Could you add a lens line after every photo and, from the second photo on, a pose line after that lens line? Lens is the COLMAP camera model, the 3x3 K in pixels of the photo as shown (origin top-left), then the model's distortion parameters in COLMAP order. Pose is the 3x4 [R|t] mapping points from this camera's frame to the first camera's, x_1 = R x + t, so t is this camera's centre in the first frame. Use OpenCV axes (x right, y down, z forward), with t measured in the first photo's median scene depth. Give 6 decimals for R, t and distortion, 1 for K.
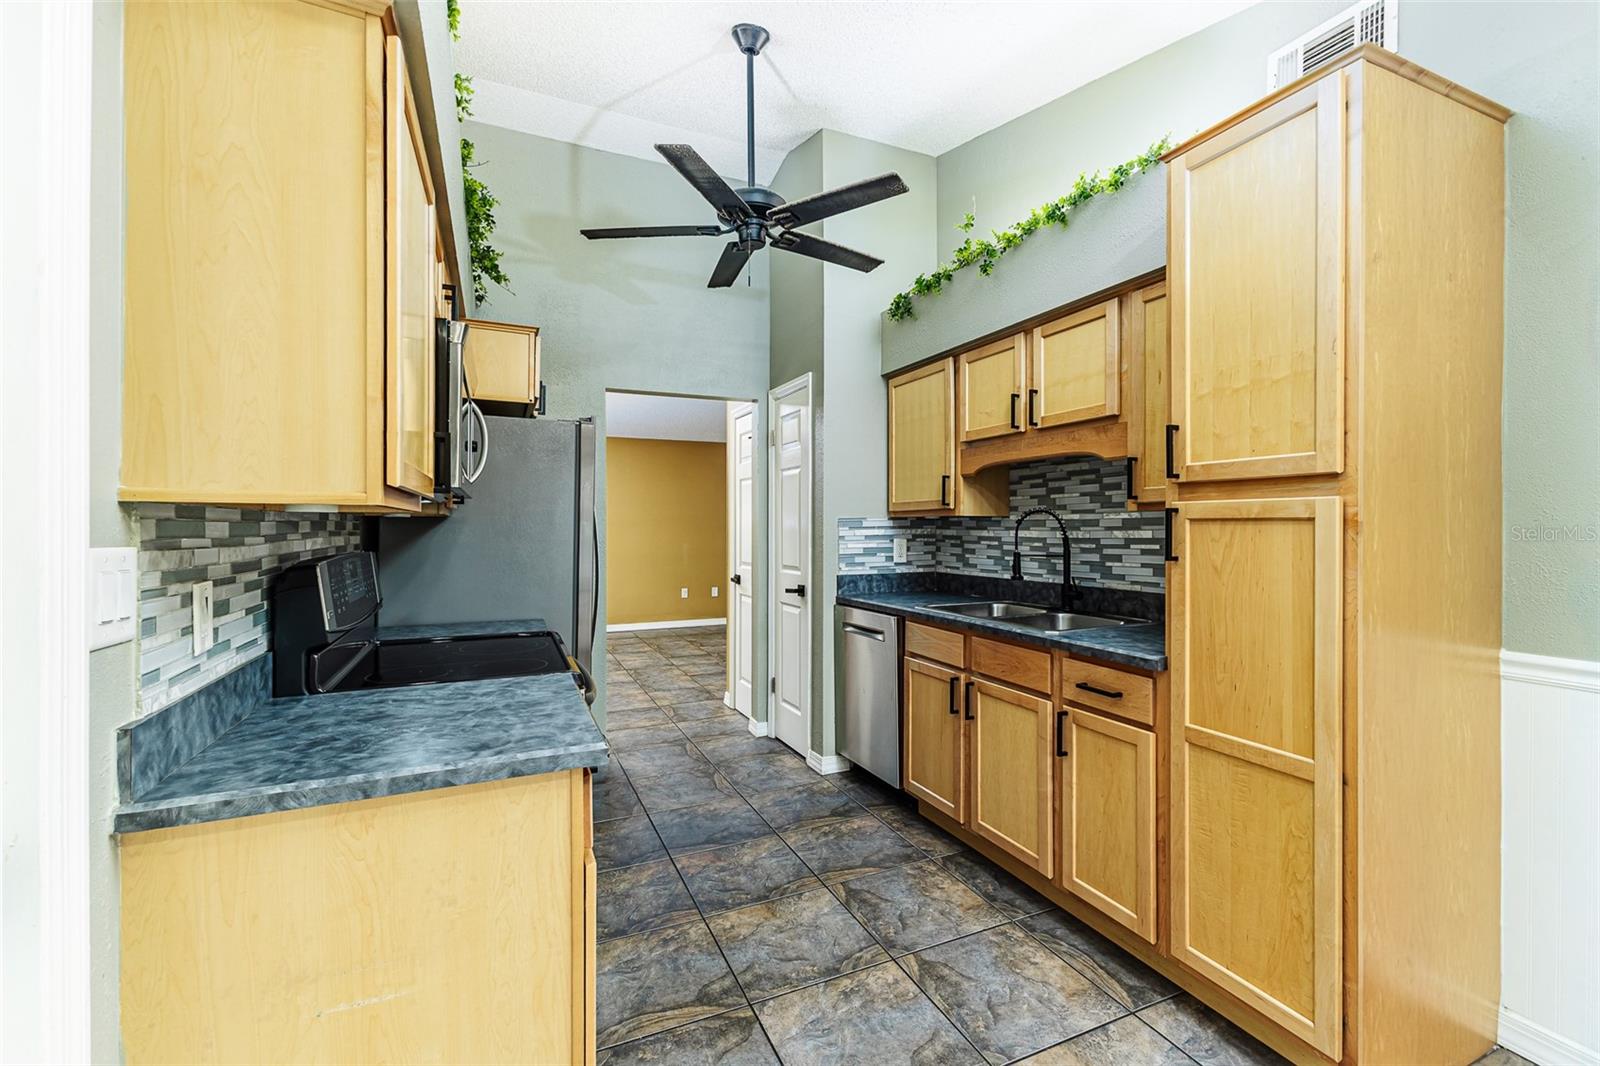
lens RADIAL K [[704.7, 0, 805.3], [0, 704.7, 533.4], [0, 0, 1]] dist [0.013816, -0.000414]
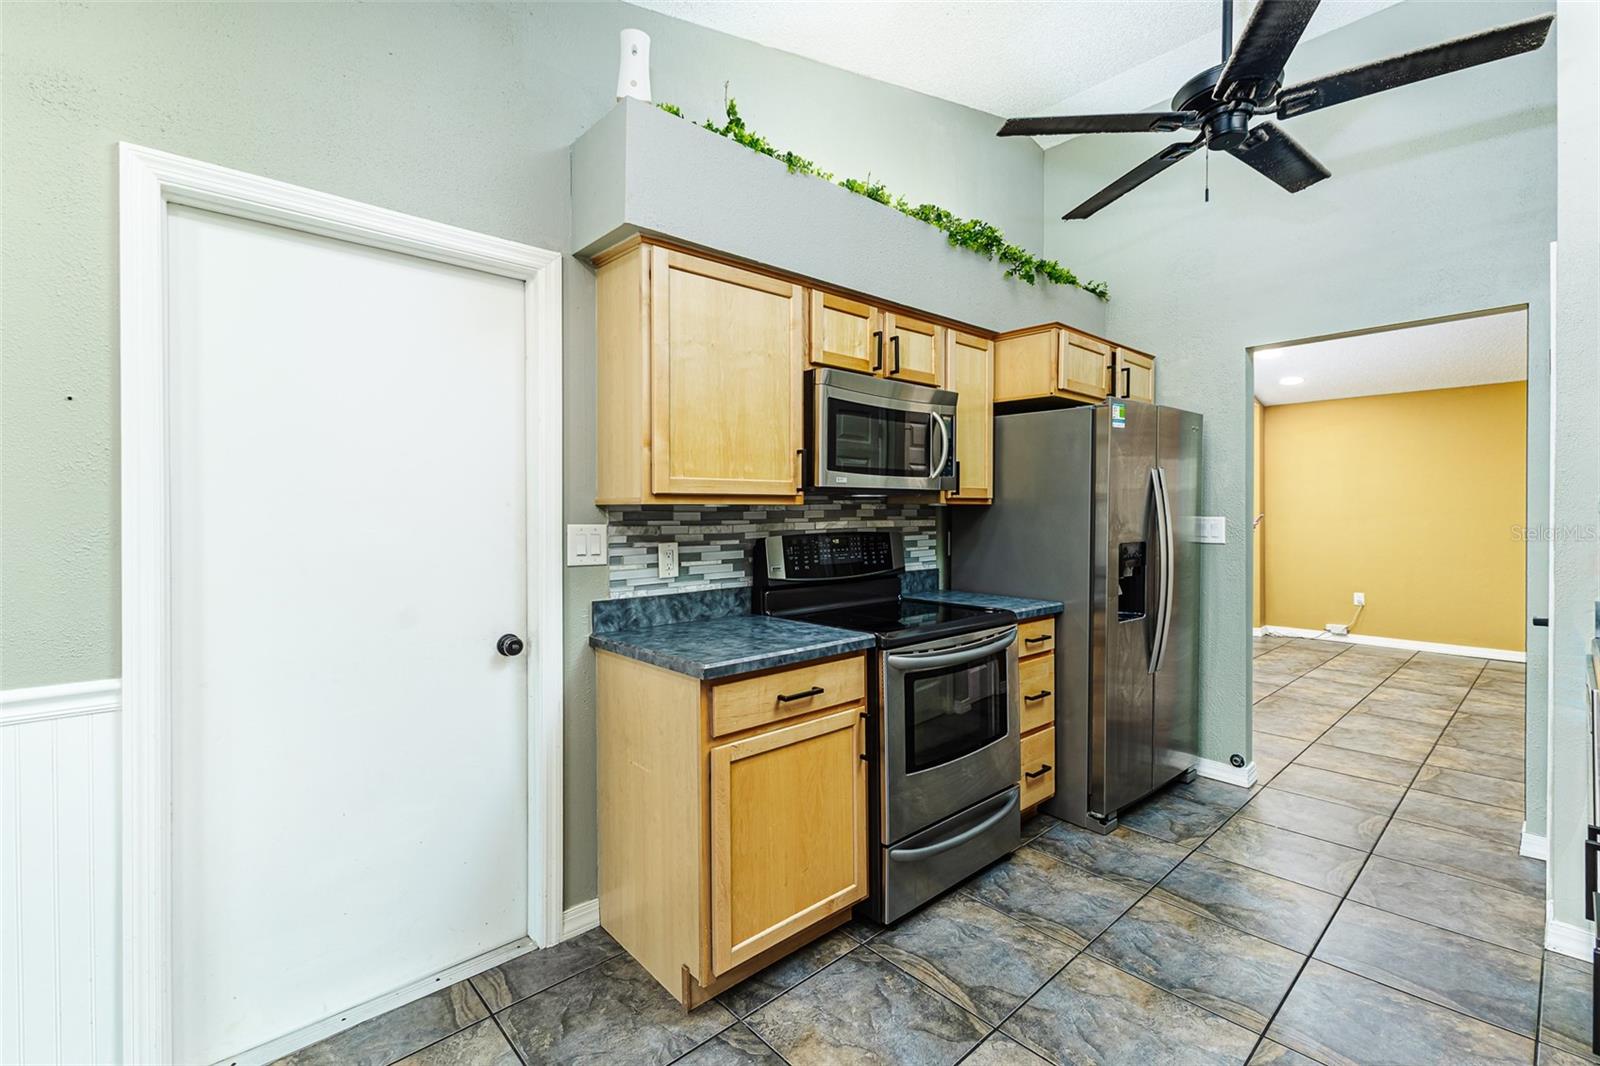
lens RADIAL K [[704.7, 0, 798.4], [0, 704.7, 519.7], [0, 0, 1]] dist [0.013816, -0.000414]
pose [[0.294512, 0.010546, -0.955589, 0.703029], [-0.004116, 0.999944, 0.009767, -0.010488], [0.955639, 0.001056, 0.294539, 0.460078]]
